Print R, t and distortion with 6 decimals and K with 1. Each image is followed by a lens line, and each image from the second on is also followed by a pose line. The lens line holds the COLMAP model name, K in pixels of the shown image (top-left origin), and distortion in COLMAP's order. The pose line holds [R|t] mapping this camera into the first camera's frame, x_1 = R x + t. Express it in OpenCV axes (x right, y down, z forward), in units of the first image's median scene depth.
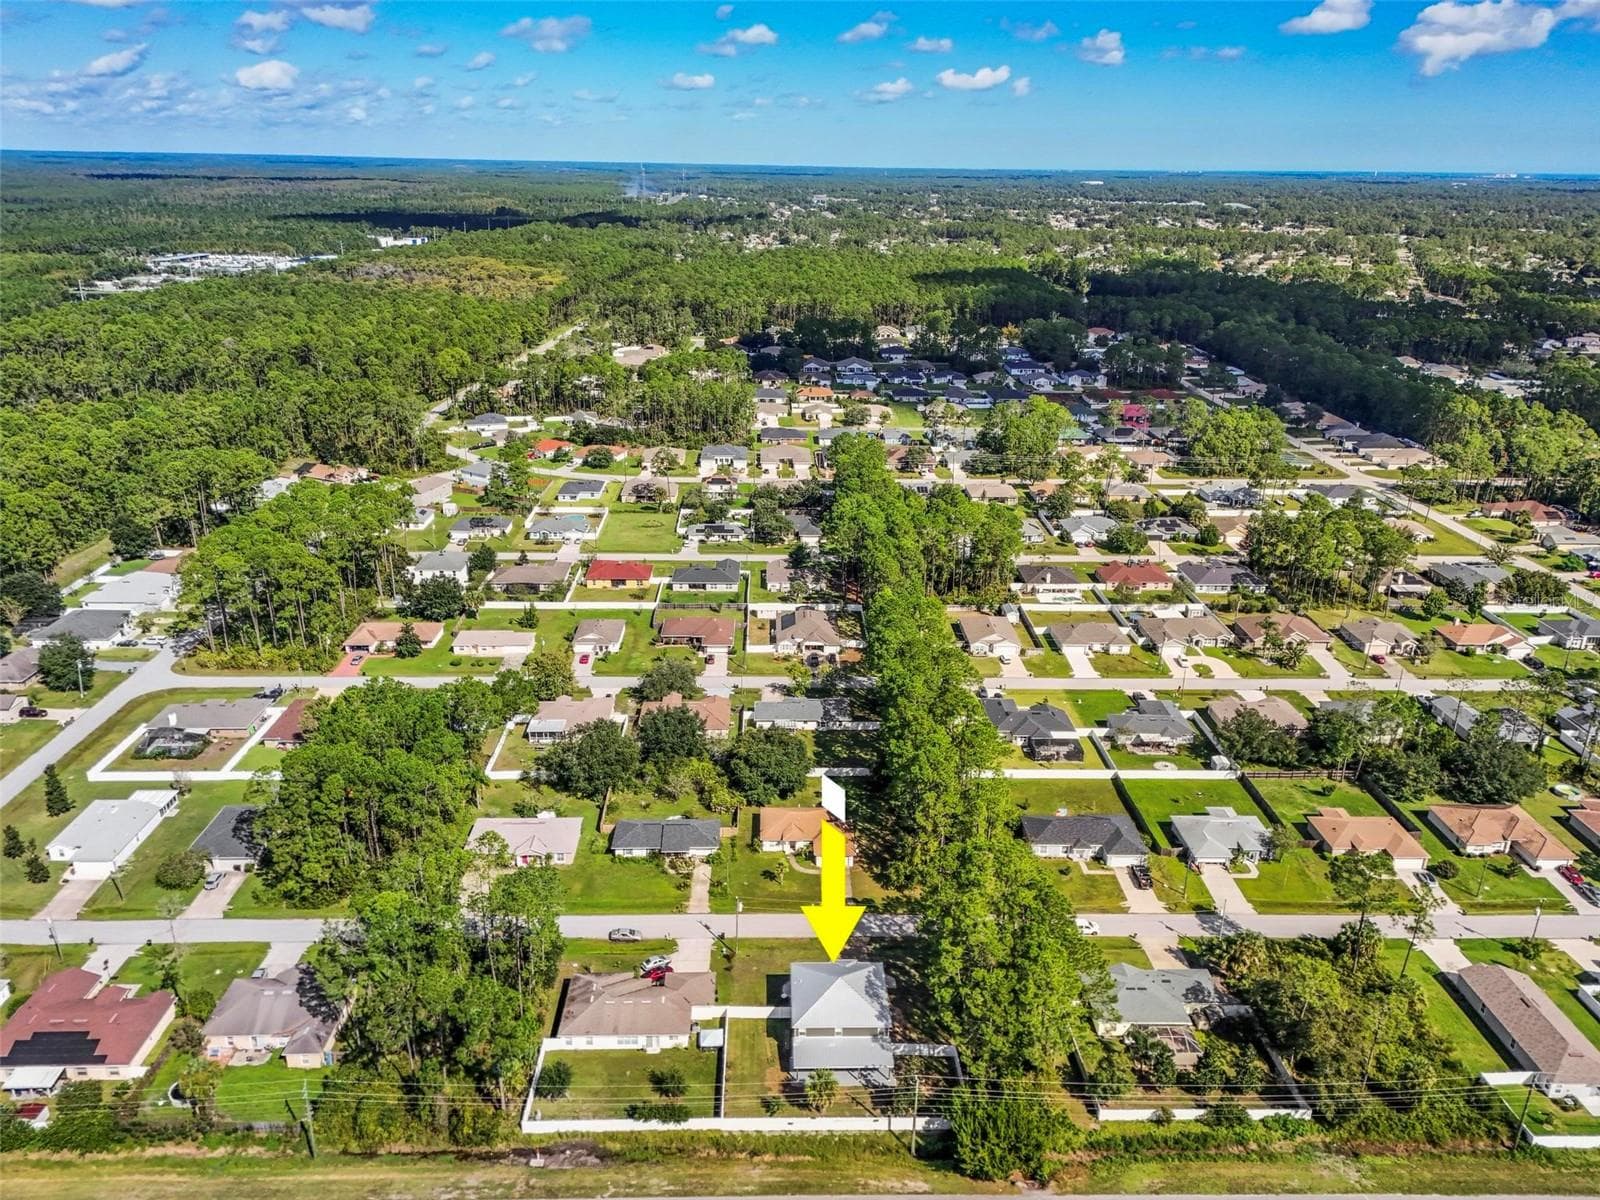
lens RADIAL K [[1174.1, 0, 800.0], [0, 1174.1, 600.0], [0, 0, 1]] dist [0.100827, -0.102481]
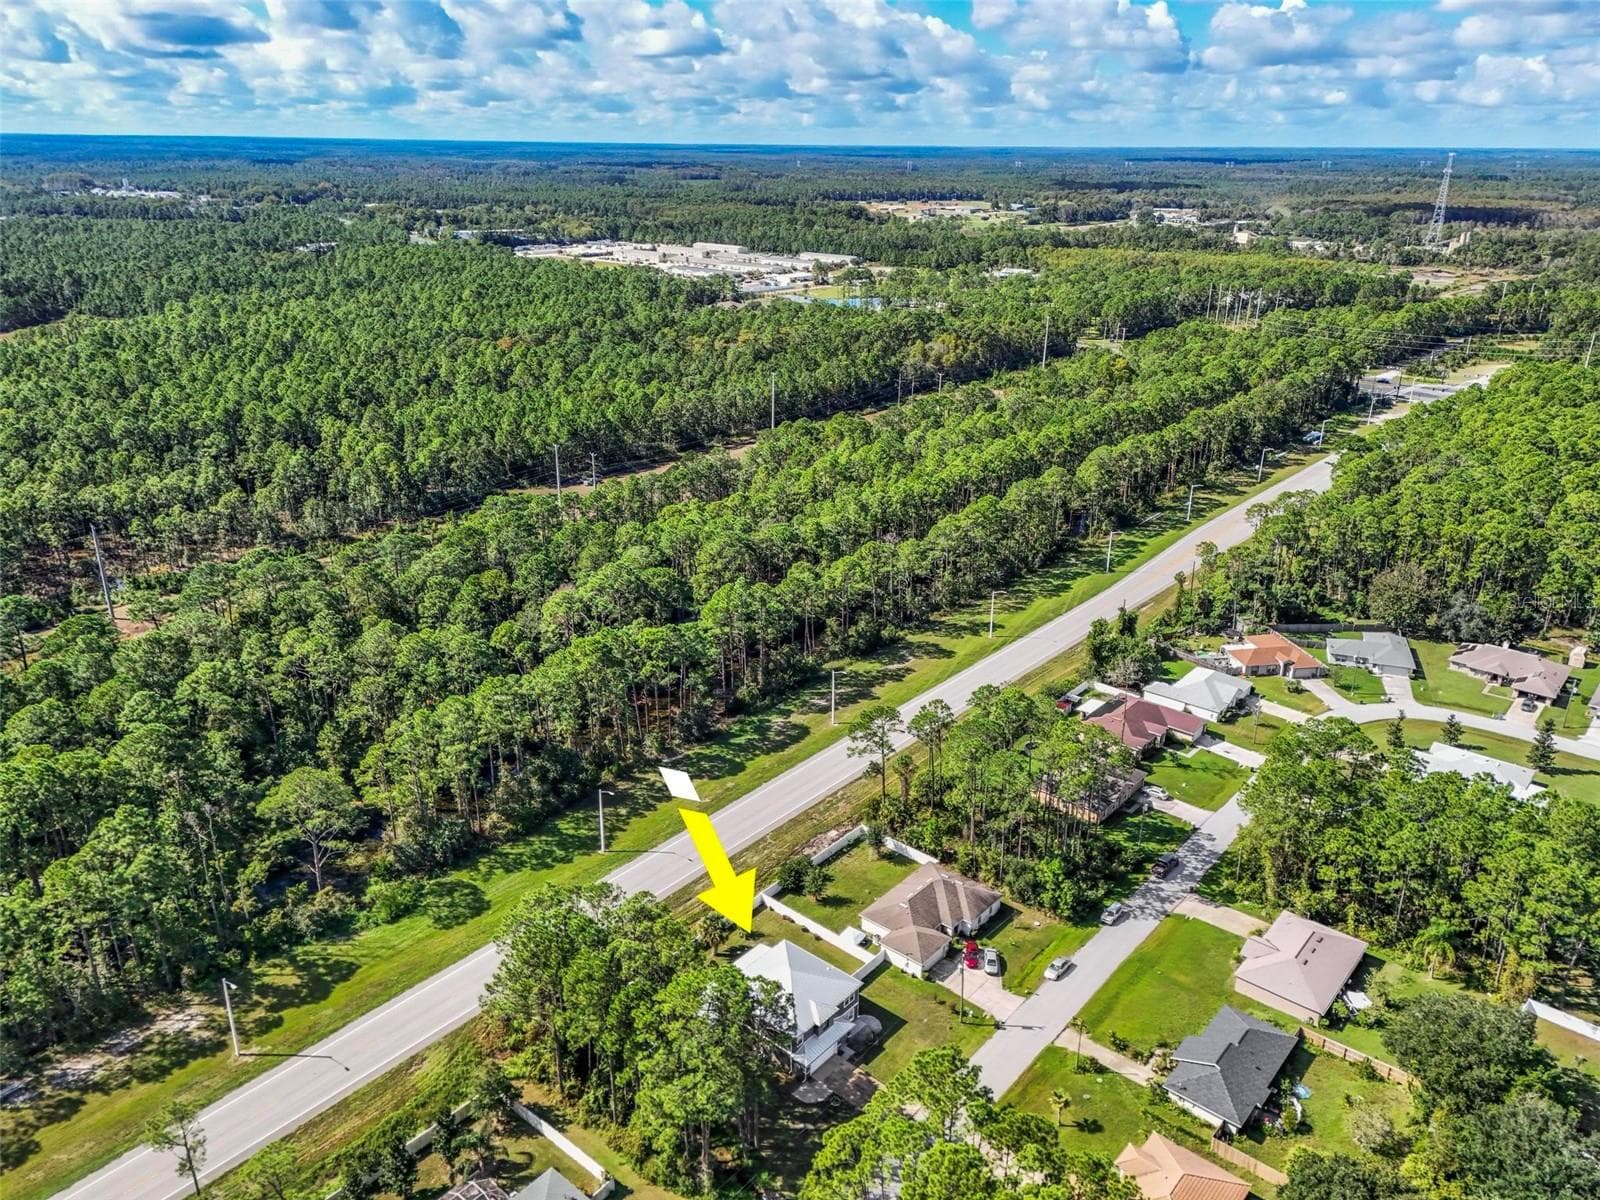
lens RADIAL K [[1174.1, 0, 800.0], [0, 1174.1, 600.0], [0, 0, 1]] dist [0.100827, -0.102481]
pose [[-0.663702, 0.253453, -0.703748, 0.338901], [-0.278113, 0.789777, 0.546723, -0.229575], [0.694372, 0.558582, -0.453688, 0.715408]]
